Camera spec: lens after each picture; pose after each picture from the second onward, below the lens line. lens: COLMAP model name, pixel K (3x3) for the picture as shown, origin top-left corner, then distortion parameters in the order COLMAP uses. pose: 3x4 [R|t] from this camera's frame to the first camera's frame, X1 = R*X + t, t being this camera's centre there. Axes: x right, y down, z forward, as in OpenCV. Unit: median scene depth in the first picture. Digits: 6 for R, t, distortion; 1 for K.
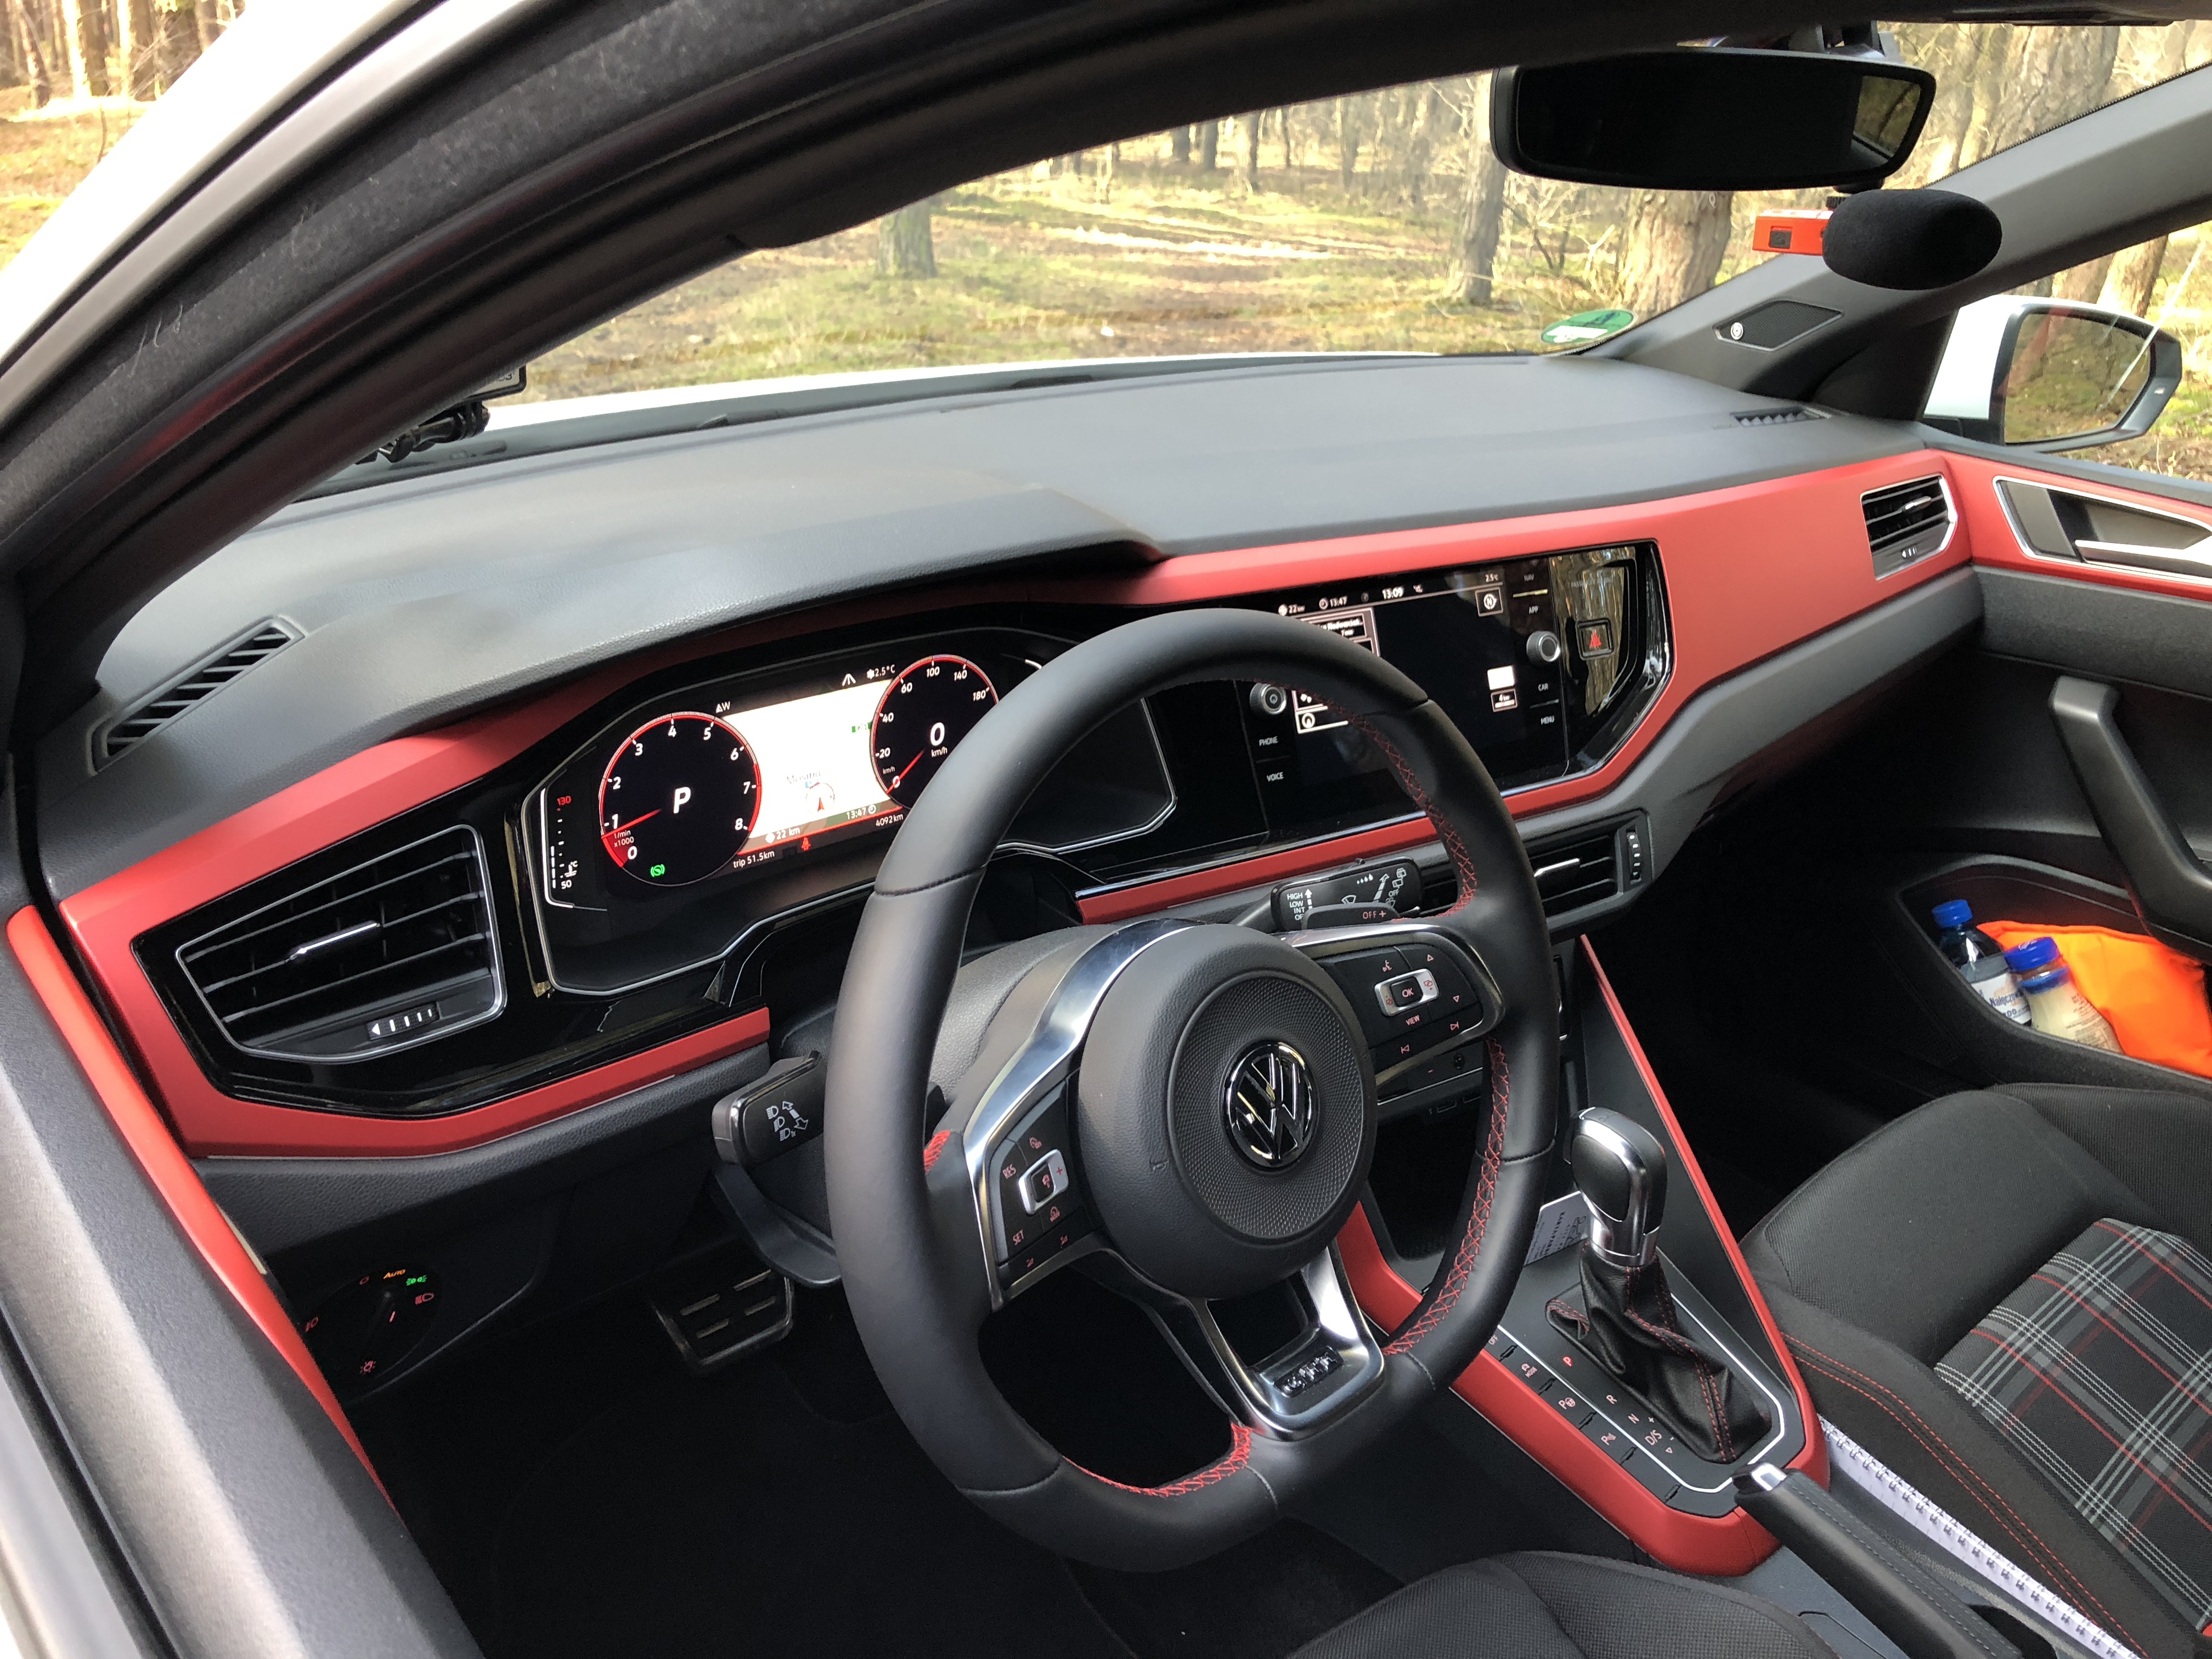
lens RADIAL K [[1807.2, 0, 1108.7], [0, 1807.2, 821.1], [0, 0, 1]] dist [0.105638, -0.230120]
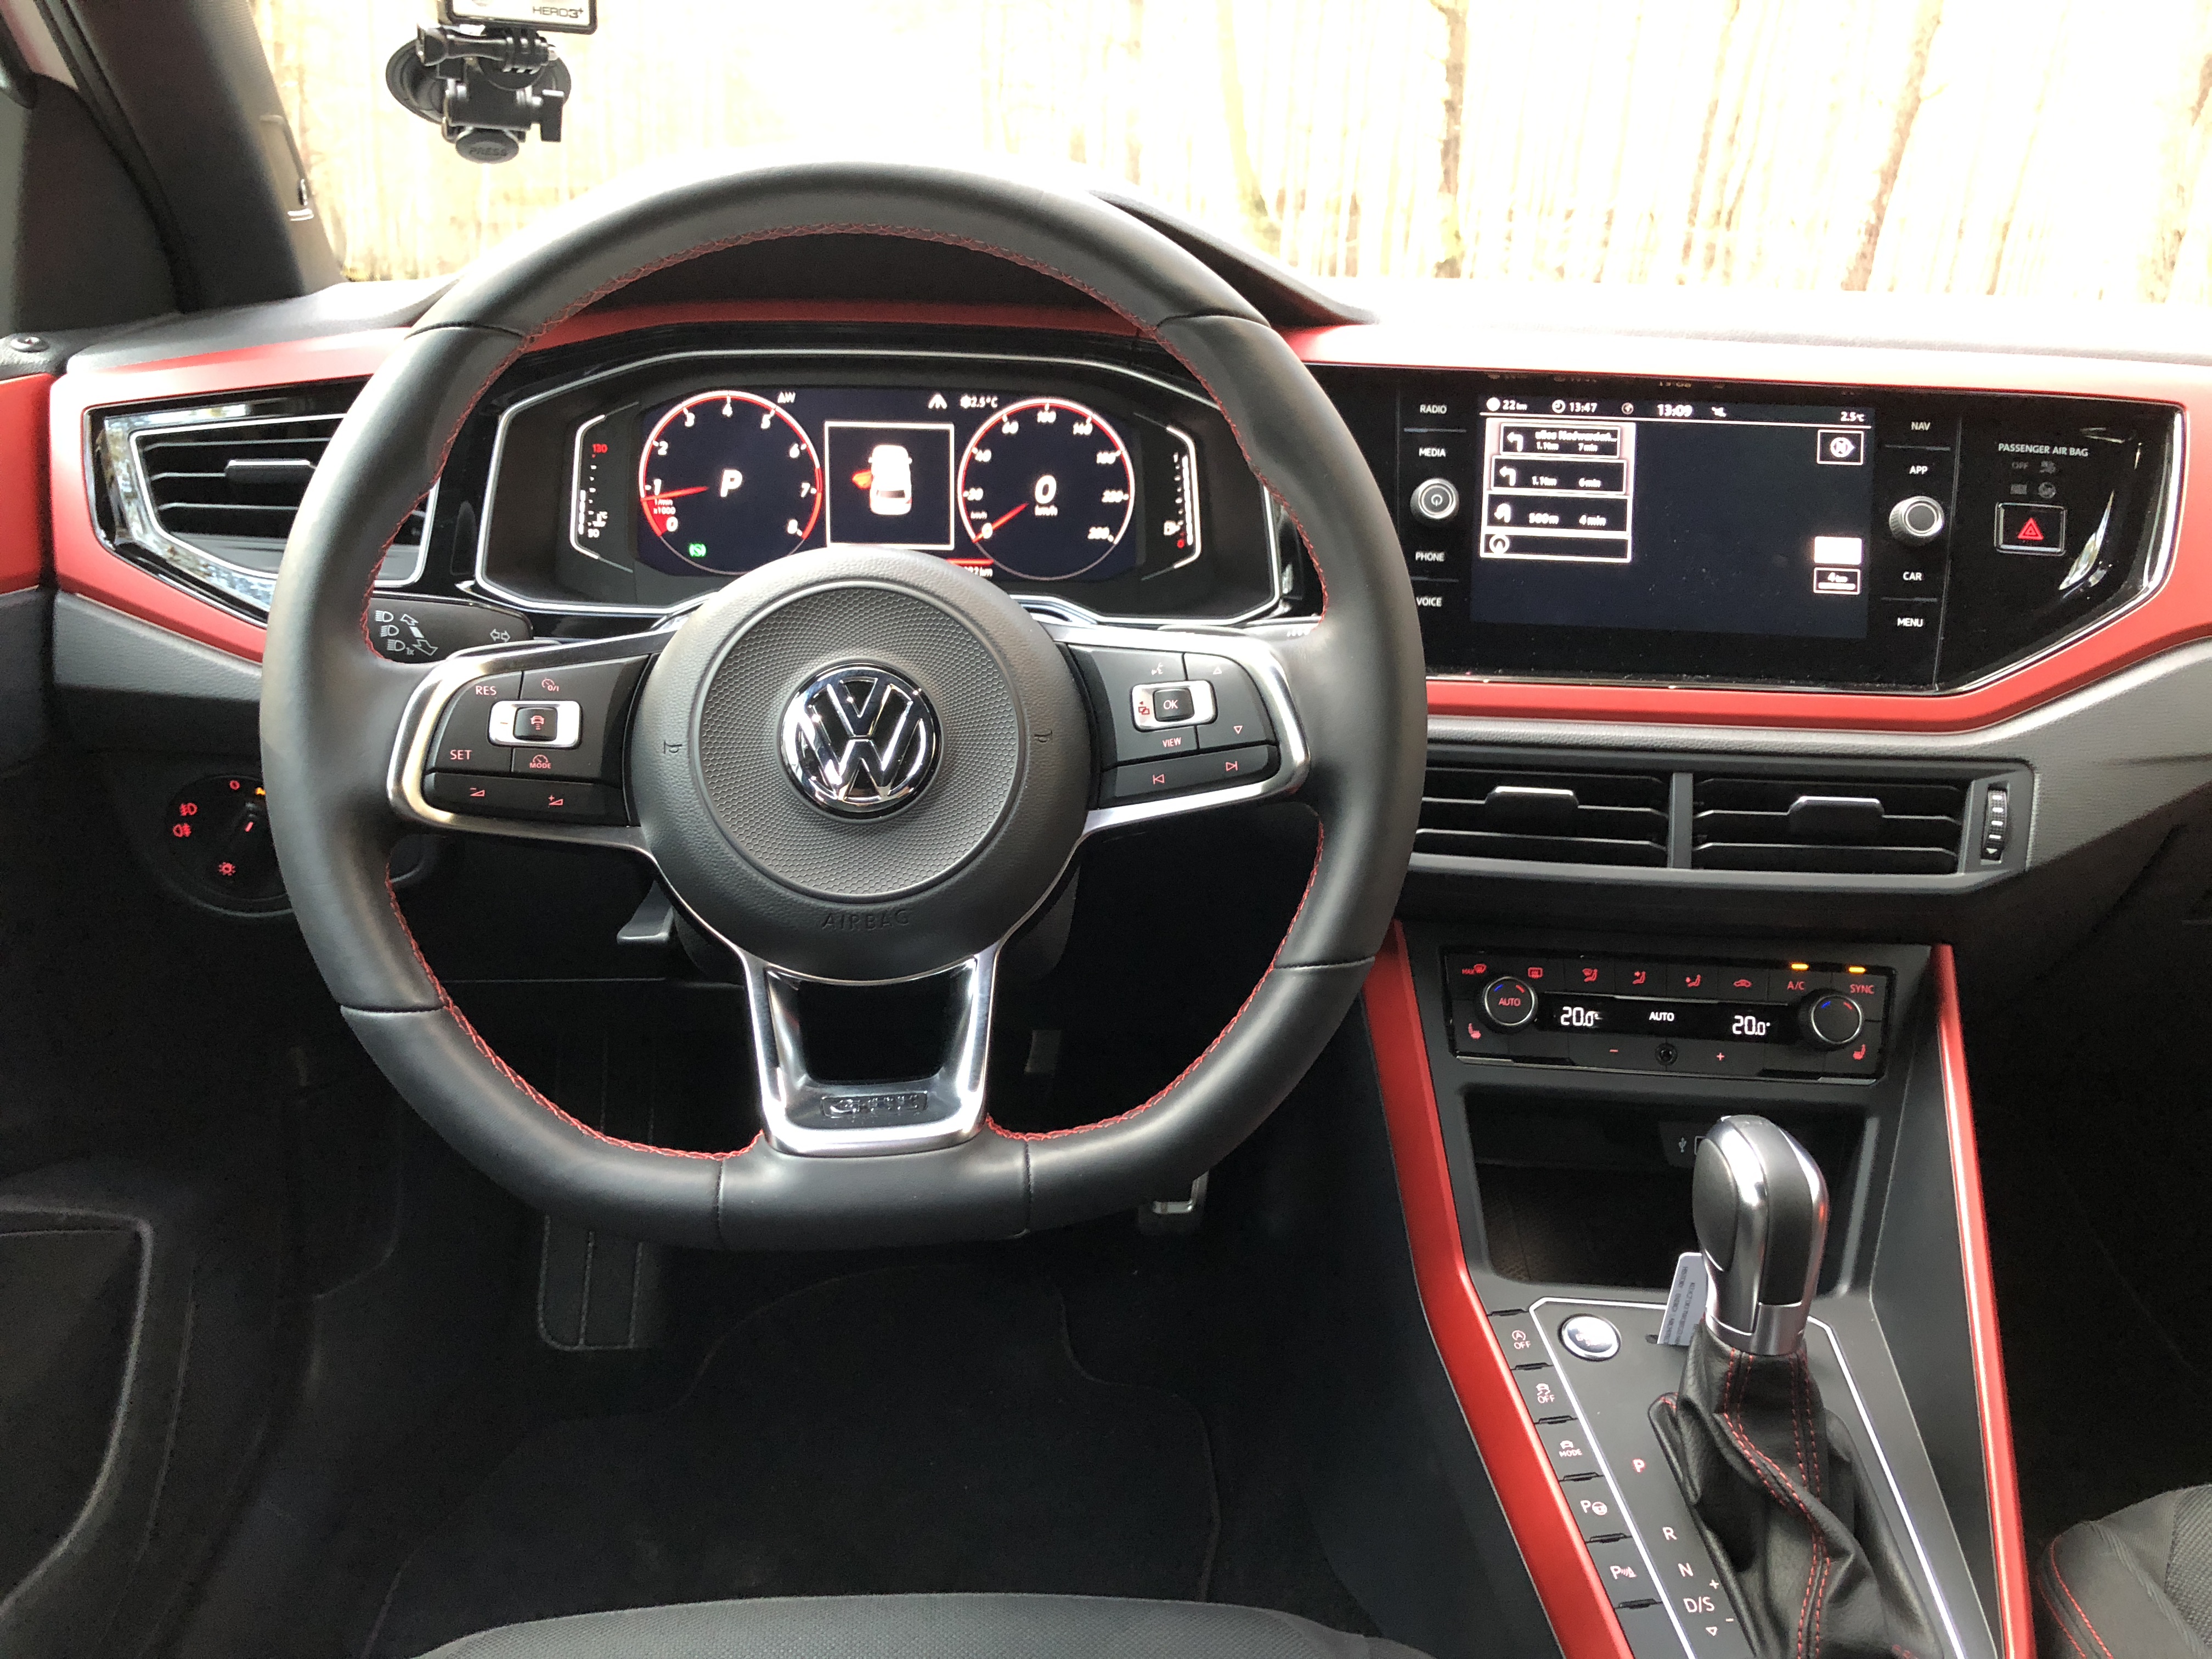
lens RADIAL K [[1809.3, 0, 1100.3], [0, 1809.3, 822.5], [0, 0, 1]] dist [0.040859, -0.025414]
pose [[0.799232, 0.166823, -0.577406, 0.490681], [-0.239298, 0.969601, -0.051096, 0.157313], [0.551329, 0.179009, 0.814857, 0.307004]]
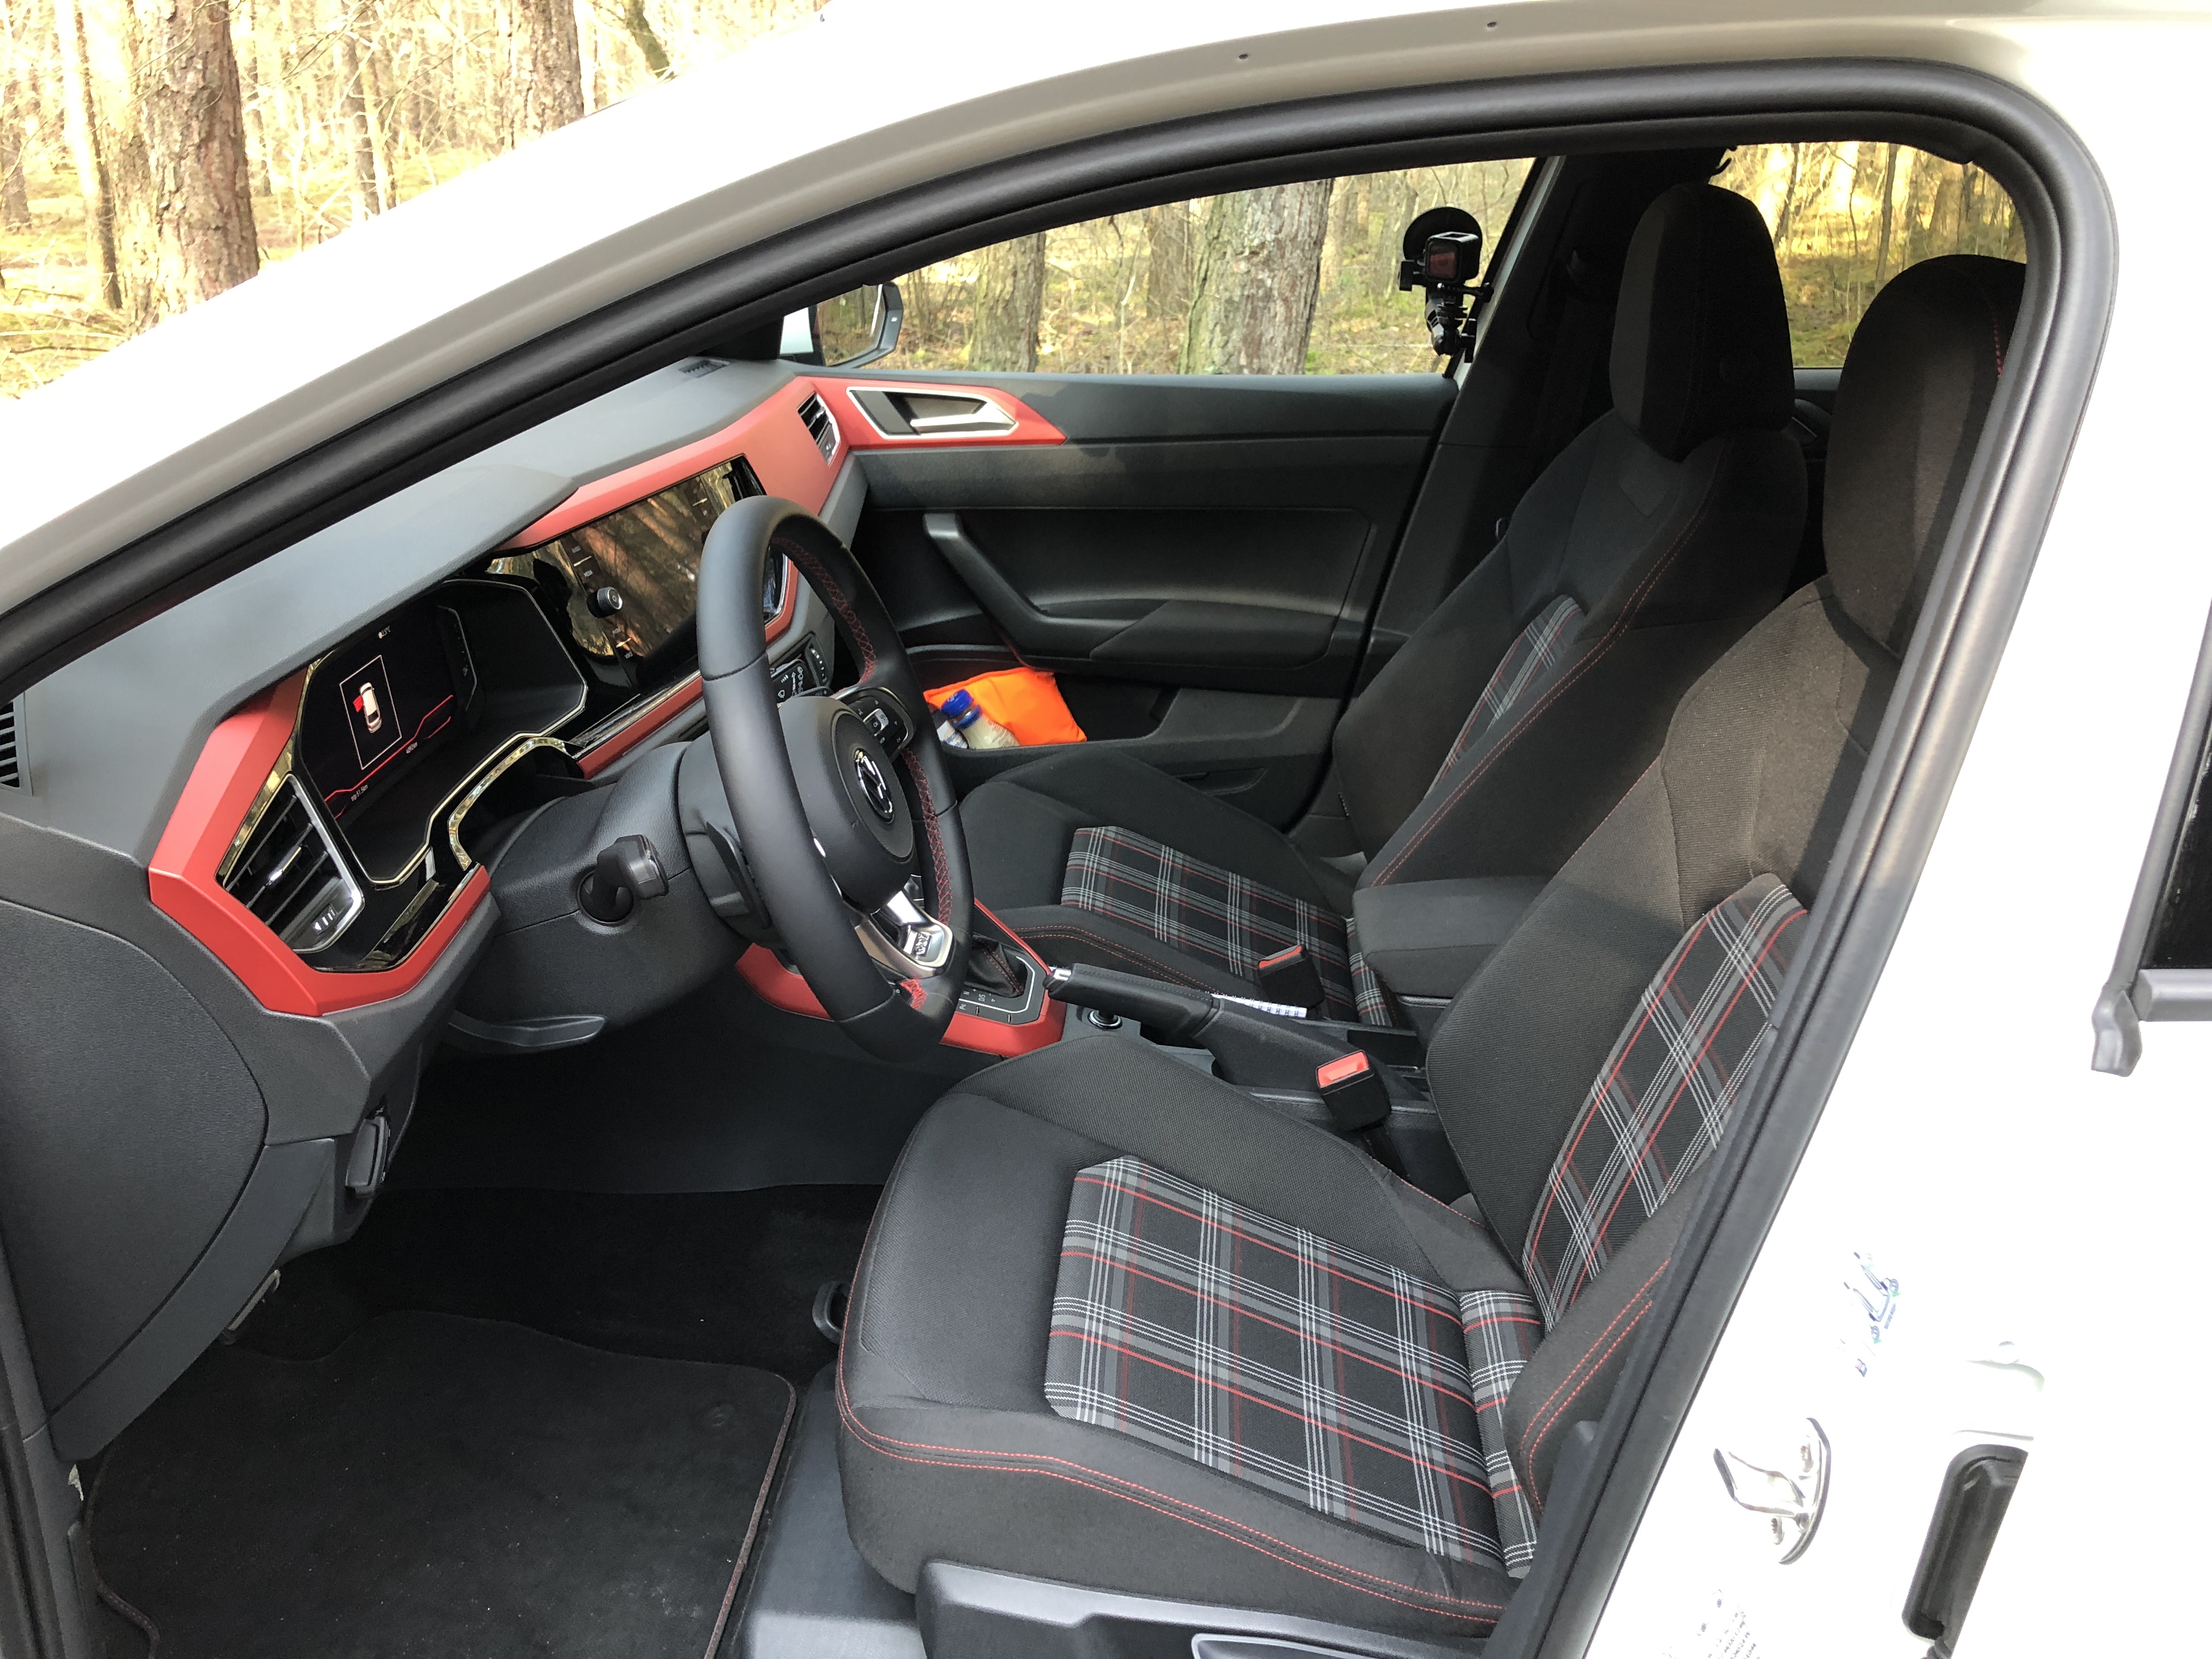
lens RADIAL K [[1805.7, 0, 1097.3], [0, 1805.7, 832.3], [0, 0, 1]] dist [0.012311, -0.006904]
pose [[0.699441, -0.296829, 0.650135, -0.624921], [0.286821, 0.949785, 0.125065, 0.034982], [-0.654611, 0.098997, 0.749456, -0.248344]]
